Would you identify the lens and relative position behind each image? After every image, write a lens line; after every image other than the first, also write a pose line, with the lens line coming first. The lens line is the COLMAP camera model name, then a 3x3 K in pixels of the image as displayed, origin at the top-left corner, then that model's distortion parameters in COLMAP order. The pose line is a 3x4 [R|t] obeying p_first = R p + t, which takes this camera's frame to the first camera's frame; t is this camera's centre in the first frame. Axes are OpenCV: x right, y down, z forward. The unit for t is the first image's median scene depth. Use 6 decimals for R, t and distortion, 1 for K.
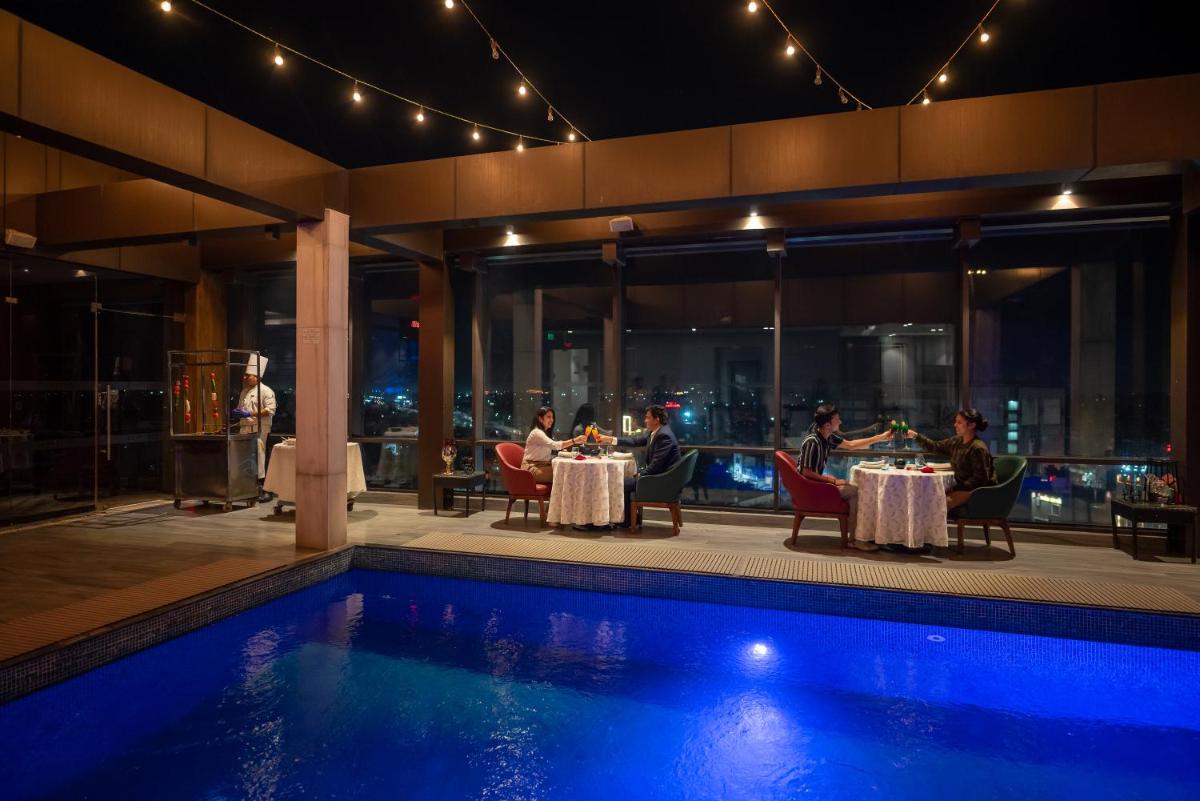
lens RADIAL K [[668.8, 0, 600.0], [0, 668.8, 400.5], [0, 0, 1]] dist [-0.000477, -0.000723]
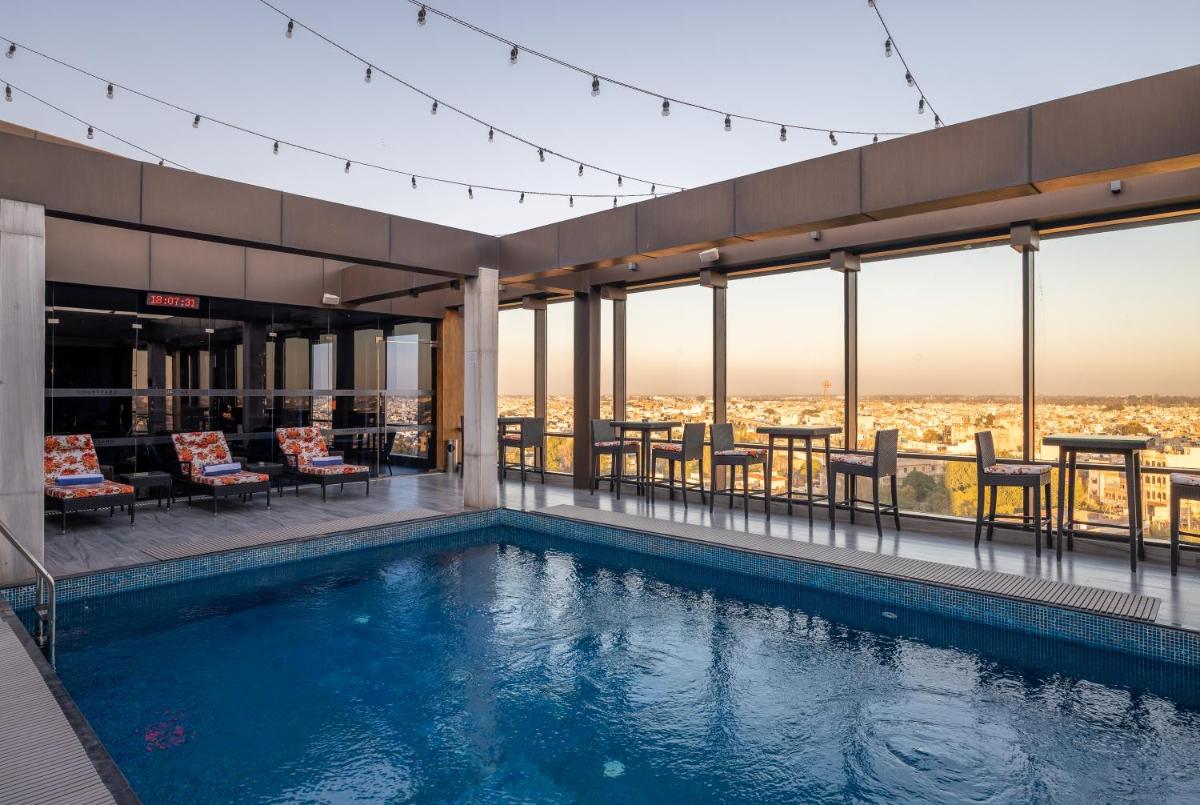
lens RADIAL K [[668.8, 0, 600.0], [0, 668.8, 402.5], [0, 0, 1]] dist [-0.000477, -0.000723]
pose [[0.905353, -0.000210, -0.424660, 0.417949], [-0.003403, 0.999964, -0.007750, 0.008532], [0.424646, 0.008461, 0.905320, -0.169226]]
